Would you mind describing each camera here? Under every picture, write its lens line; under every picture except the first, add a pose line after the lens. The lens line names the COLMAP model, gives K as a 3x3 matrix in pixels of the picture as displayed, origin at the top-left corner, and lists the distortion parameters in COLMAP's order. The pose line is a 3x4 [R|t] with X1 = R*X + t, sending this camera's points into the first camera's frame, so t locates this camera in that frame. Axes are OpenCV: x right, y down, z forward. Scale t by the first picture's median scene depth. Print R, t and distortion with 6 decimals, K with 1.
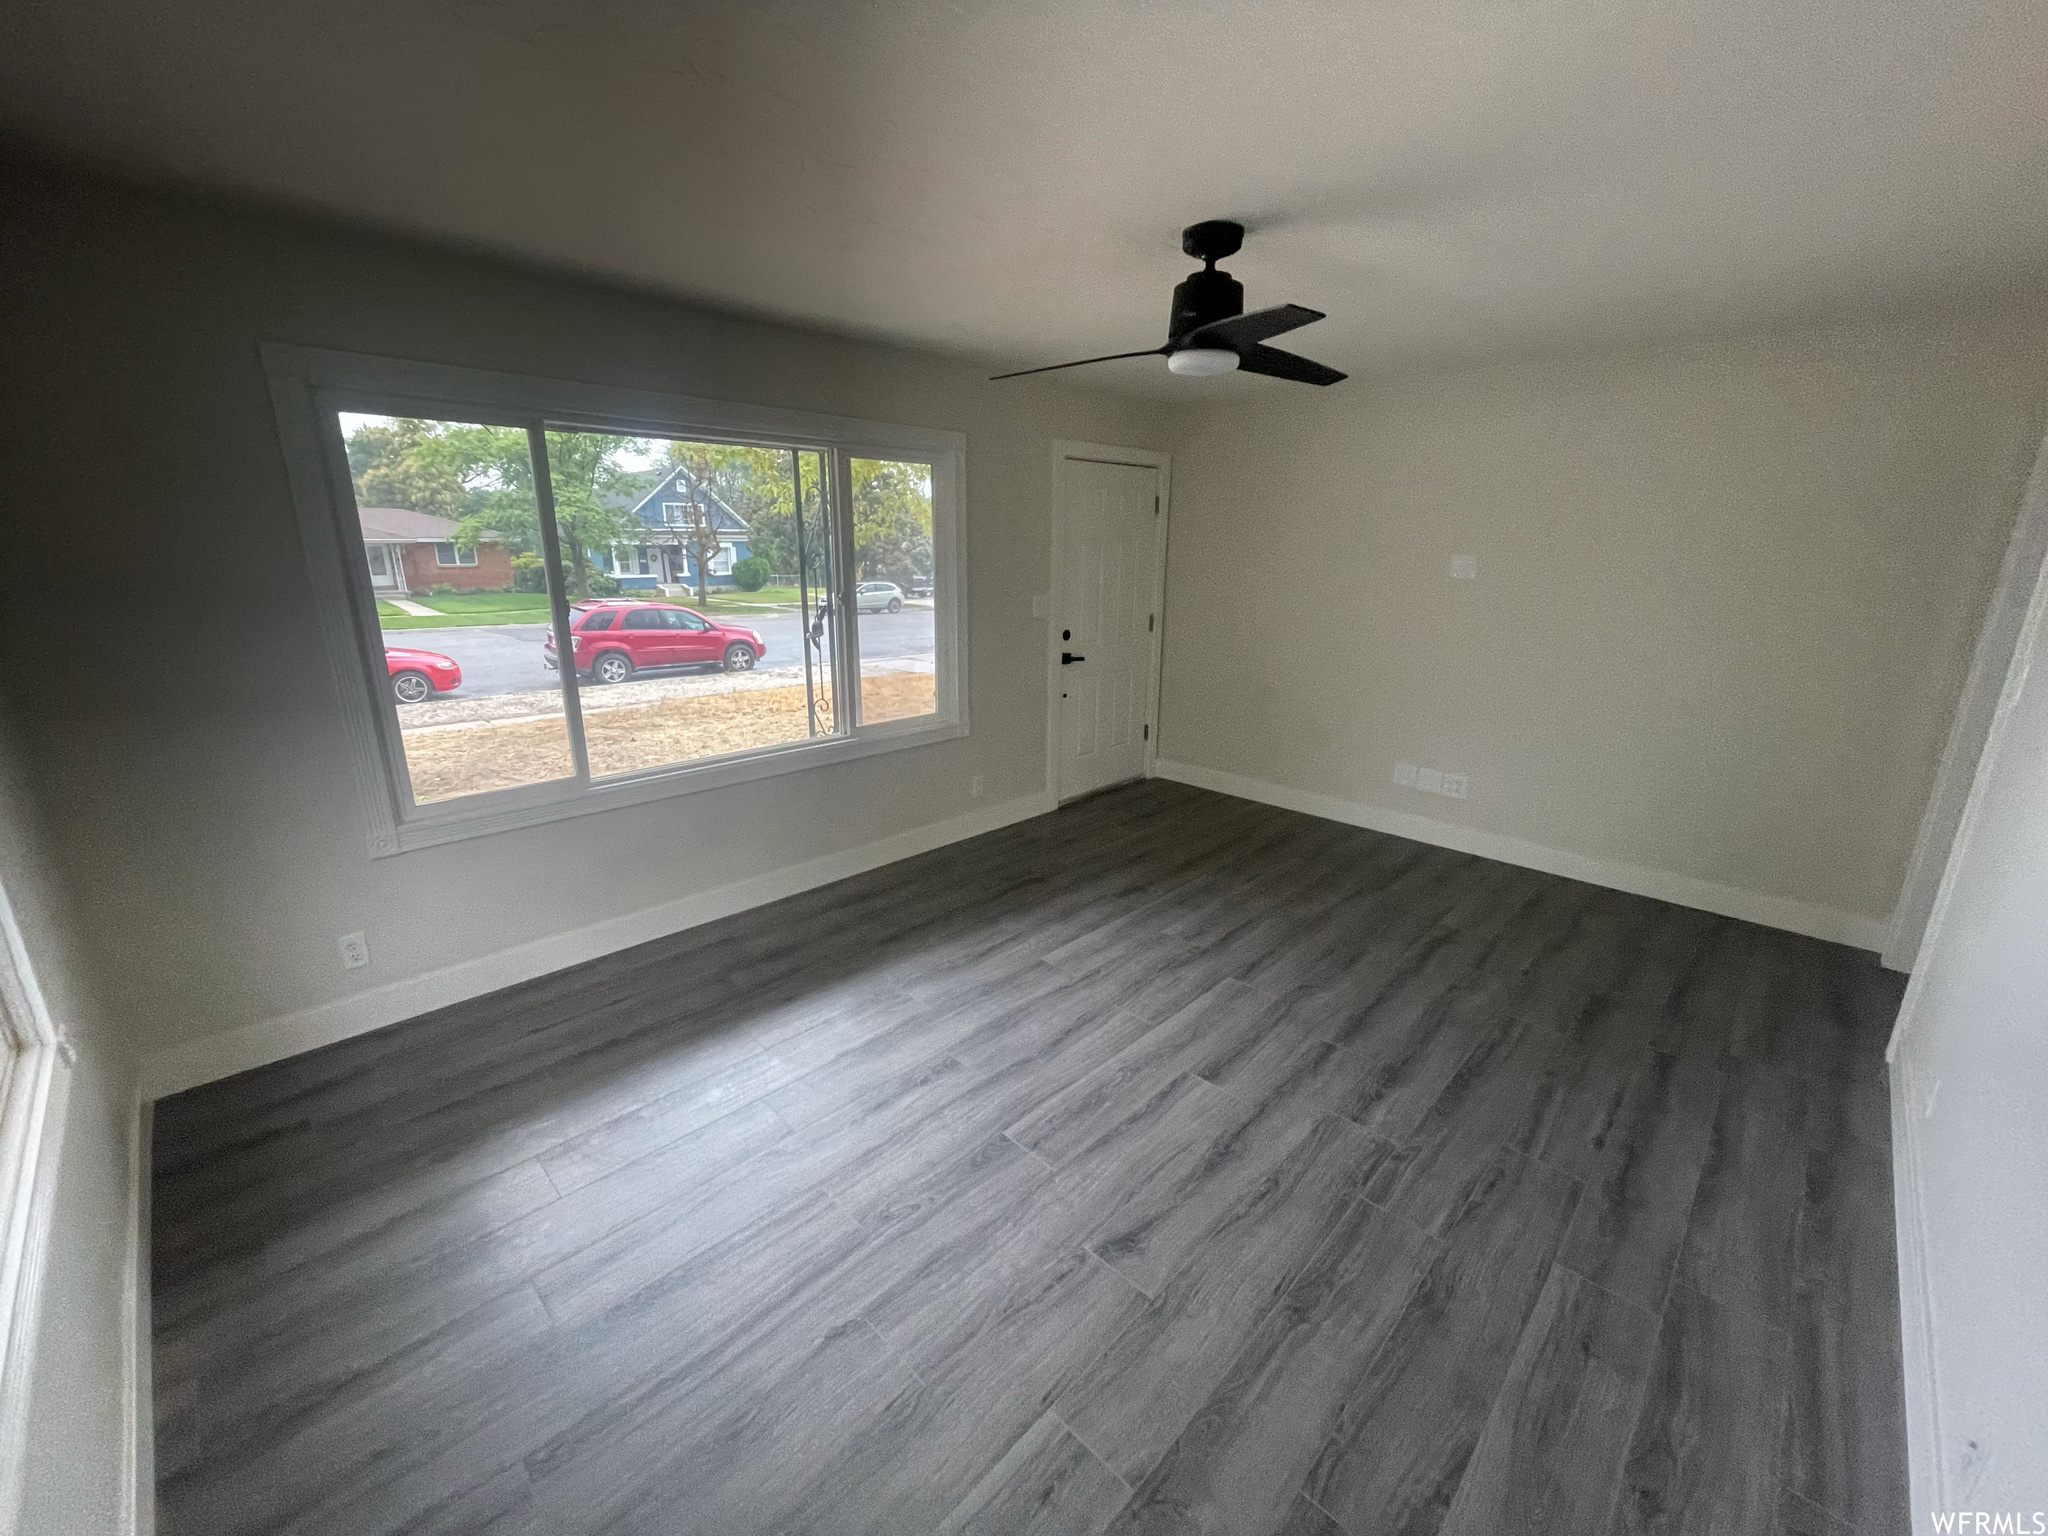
lens RADIAL K [[830.6, 0, 1021.5], [0, 830.6, 769.4], [0, 0, 1]] dist [-0.002347, -0.001833]
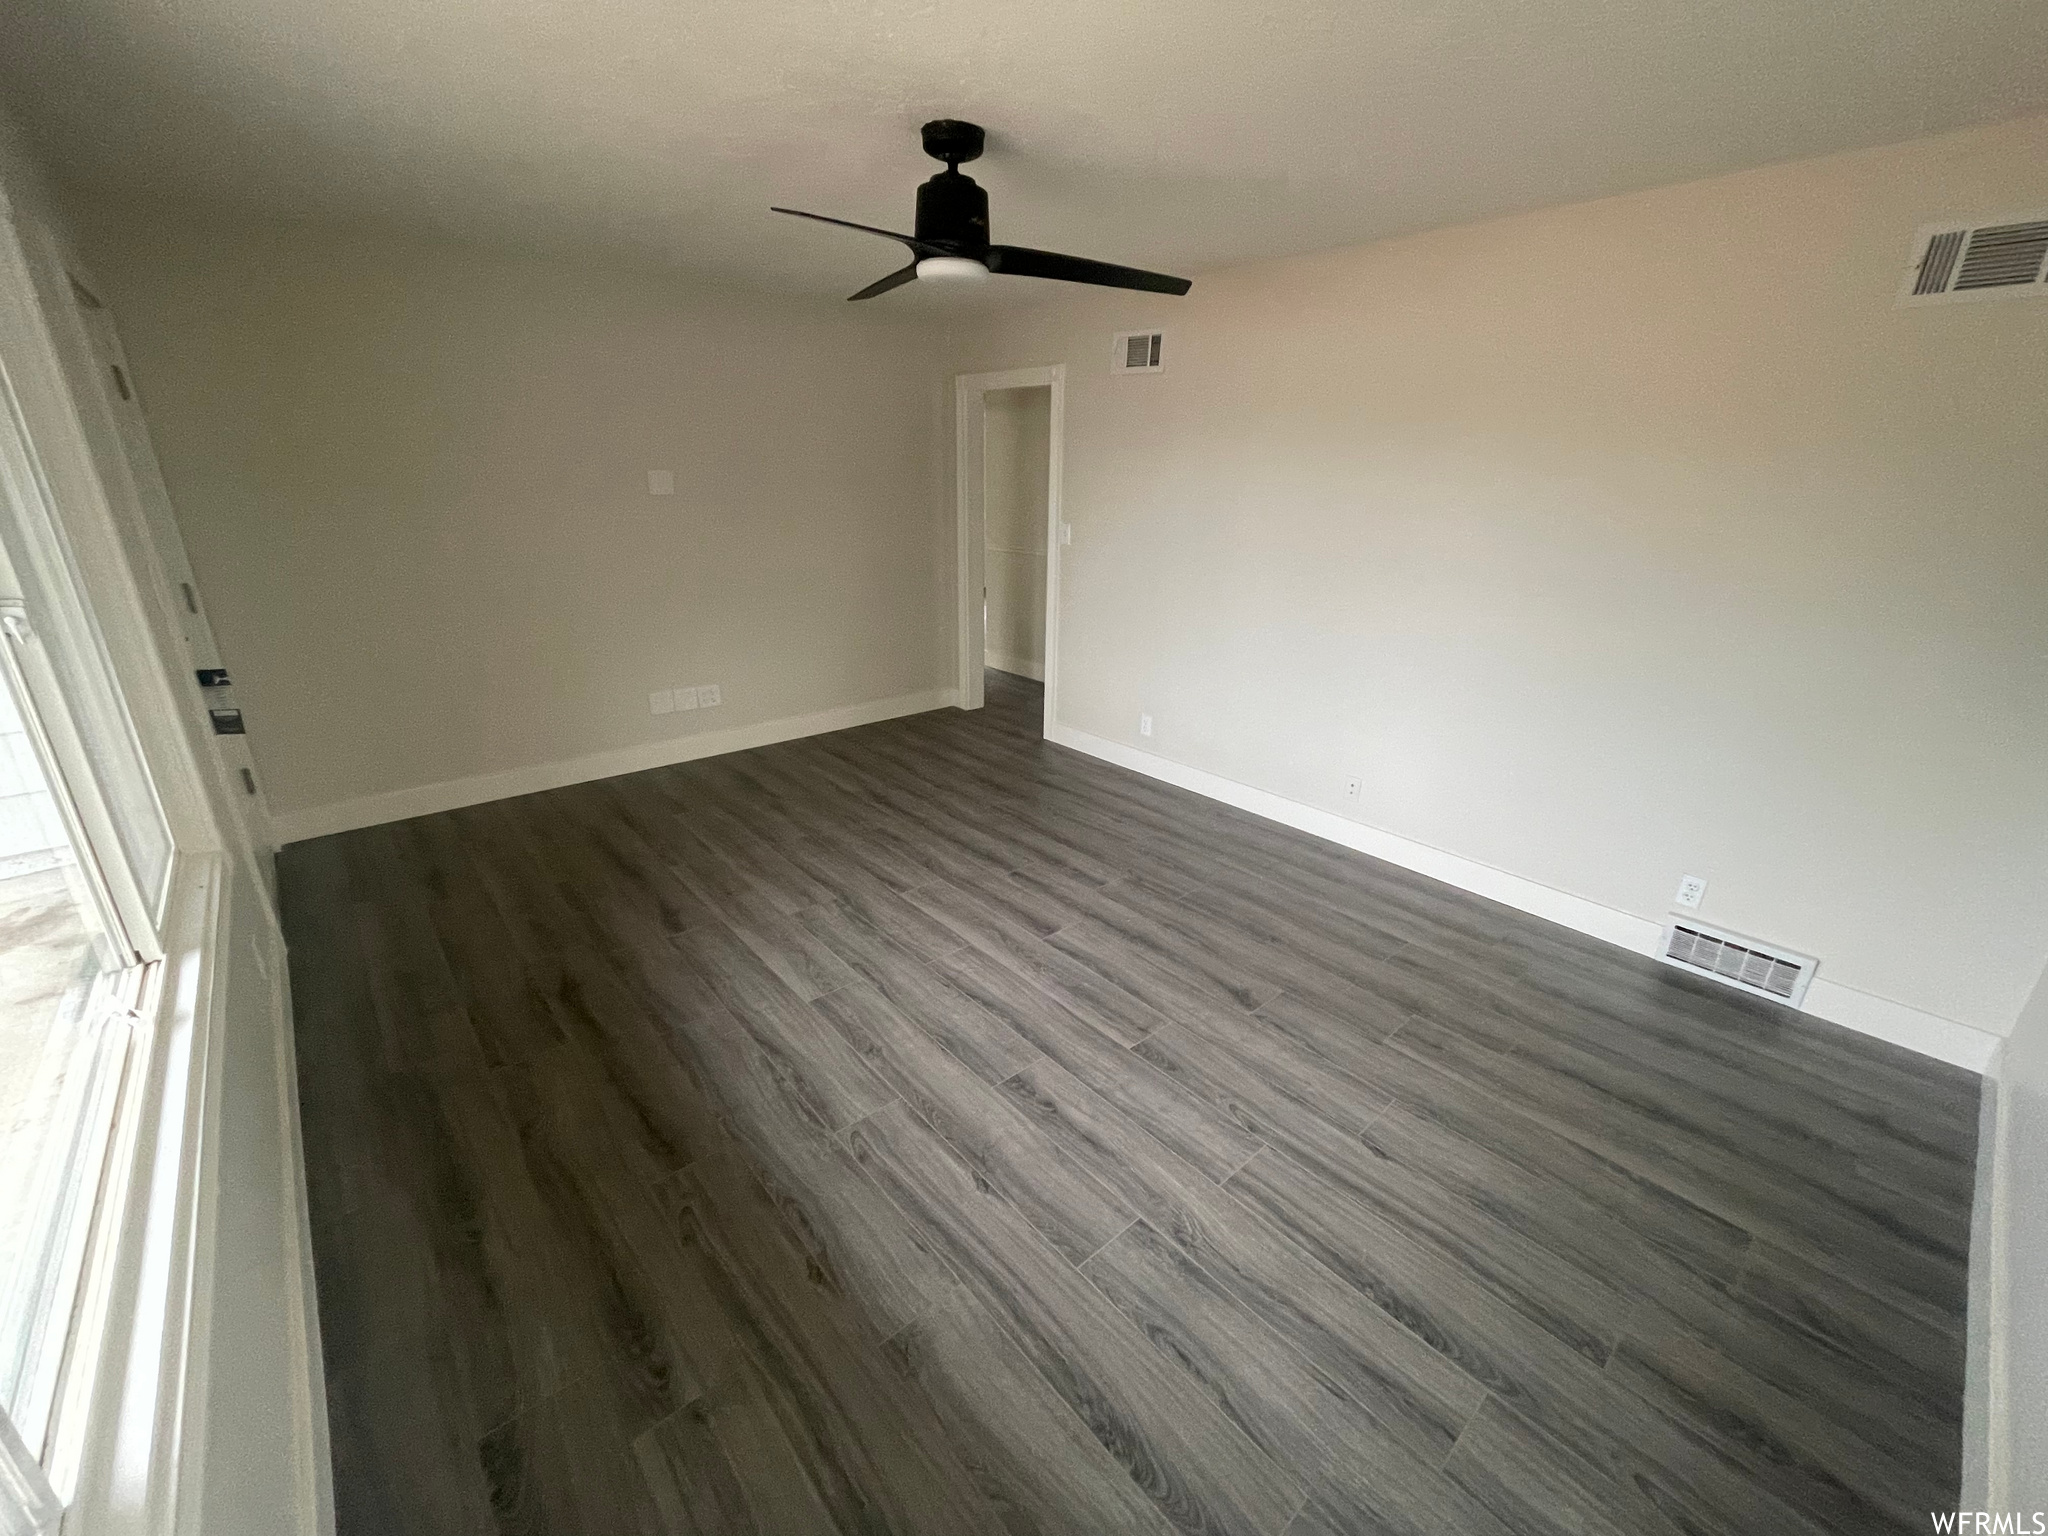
lens RADIAL K [[830.6, 0, 1027.9], [0, 830.6, 763.9], [0, 0, 1]] dist [-0.002347, -0.001833]
pose [[0.077884, -0.347628, 0.934392, -0.799701], [0.256785, 0.912612, 0.318122, -0.229719], [-0.963325, 0.215161, 0.160344, 0.793910]]
